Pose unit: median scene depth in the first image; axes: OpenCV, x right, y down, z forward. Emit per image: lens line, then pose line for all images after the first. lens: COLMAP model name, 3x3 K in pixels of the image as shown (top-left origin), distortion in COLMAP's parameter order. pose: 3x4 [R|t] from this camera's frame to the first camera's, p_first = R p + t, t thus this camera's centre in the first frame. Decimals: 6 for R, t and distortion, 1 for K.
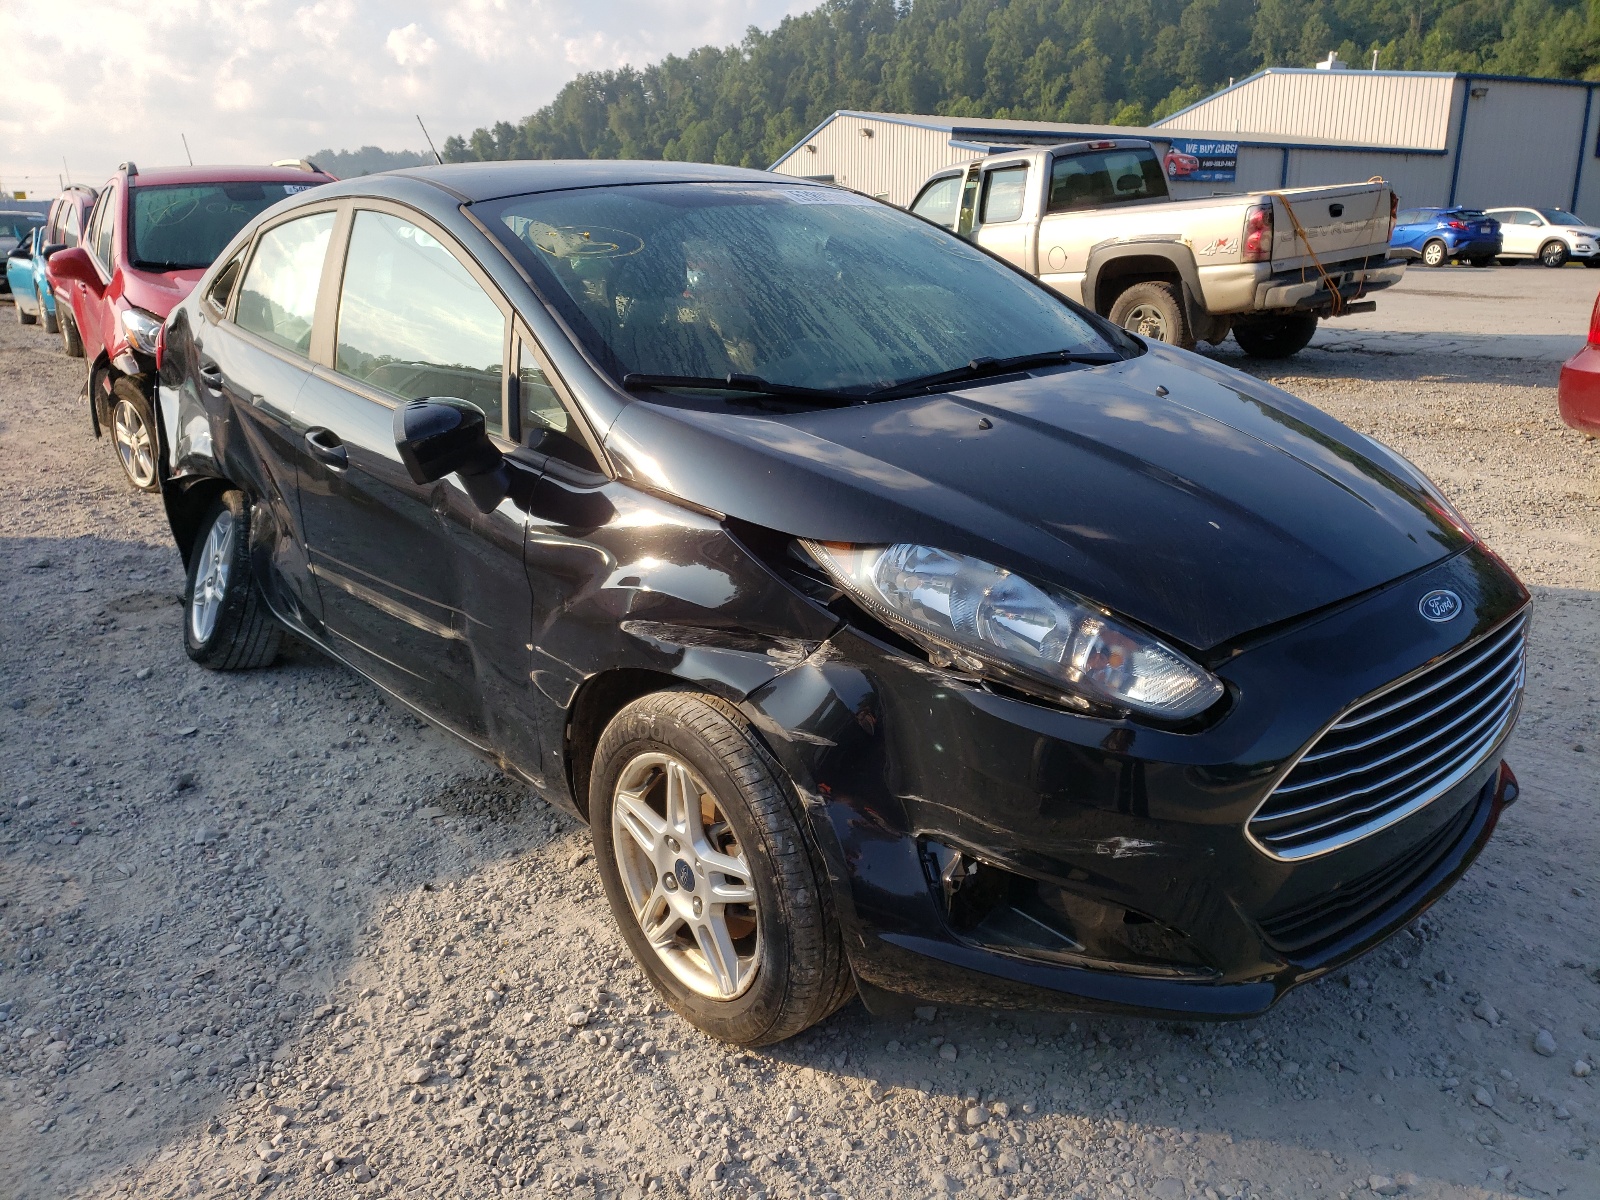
lens RADIAL K [[1214.9, 0, 802.0], [0, 1214.9, 591.8], [0, 0, 1]] dist [0.006485, 0.007411]
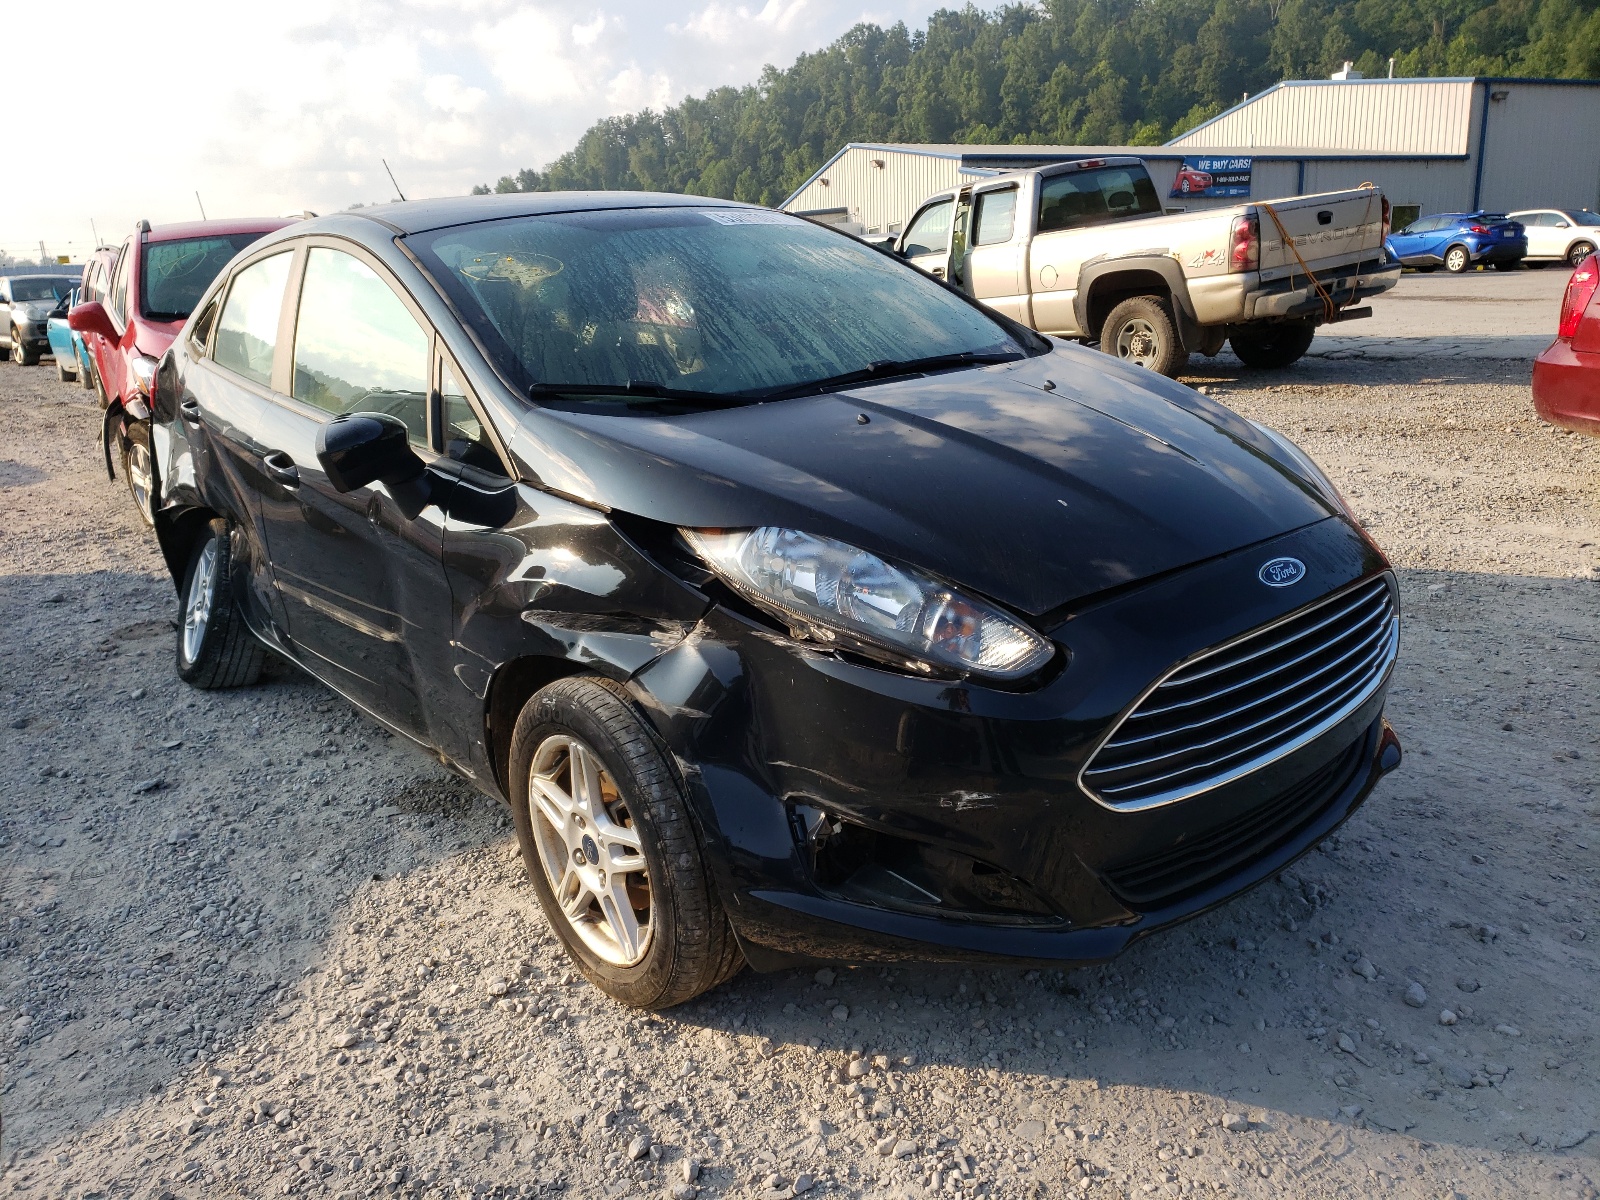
lens RADIAL K [[1228.0, 0, 800.0], [0, 1228.0, 600.0], [0, 0, 1]] dist [0.007791, 0.006078]
pose [[0.998563, -0.027865, -0.045780, 0.127157], [0.026728, 0.999323, -0.025284, 0.041842], [0.046454, 0.024024, 0.998632, -0.064615]]
